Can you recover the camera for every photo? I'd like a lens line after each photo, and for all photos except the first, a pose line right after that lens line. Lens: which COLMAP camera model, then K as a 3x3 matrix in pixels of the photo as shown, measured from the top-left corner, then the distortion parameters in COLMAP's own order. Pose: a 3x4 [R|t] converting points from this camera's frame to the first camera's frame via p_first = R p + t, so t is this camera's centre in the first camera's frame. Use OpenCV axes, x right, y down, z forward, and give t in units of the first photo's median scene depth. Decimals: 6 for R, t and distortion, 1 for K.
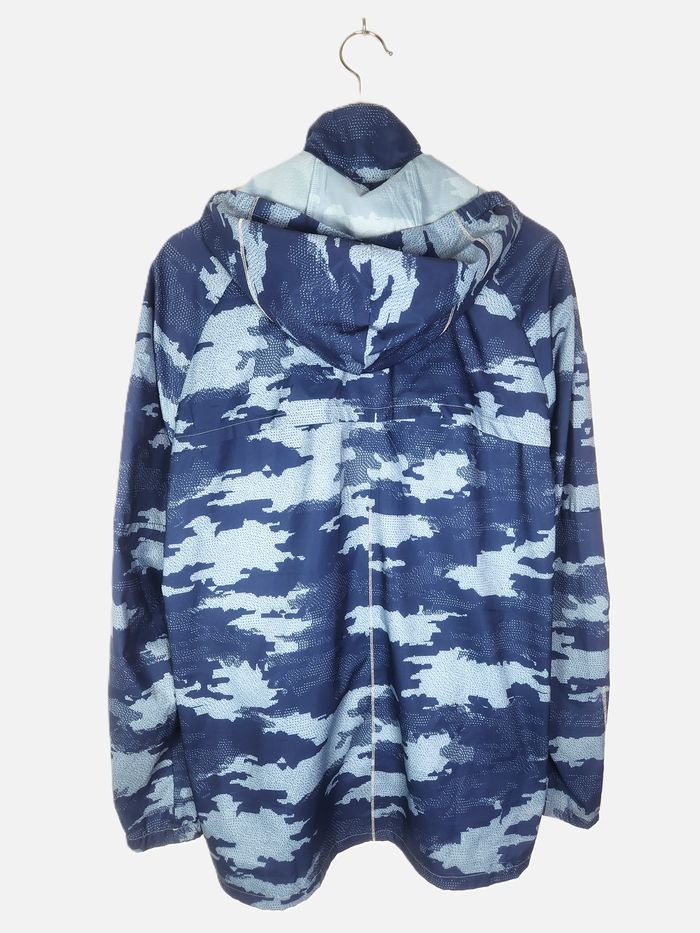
lens RADIAL K [[638.4, 0, 352.2], [0, 638.4, 466.0], [0, 0, 1]] dist [0.053561, -0.053202]
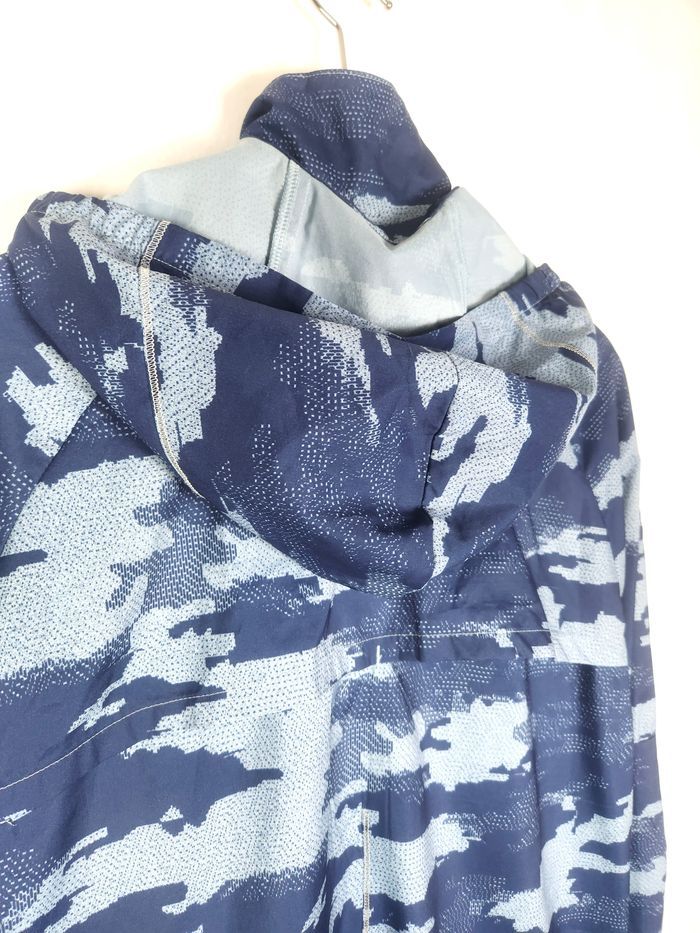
lens RADIAL K [[638.4, 0, 352.9], [0, 638.4, 457.3], [0, 0, 1]] dist [0.053561, -0.053202]
pose [[0.899786, -0.021305, 0.435810, -0.214928], [0.053444, 0.996668, -0.061619, -0.212308], [-0.433046, 0.078735, 0.897927, 0.534285]]
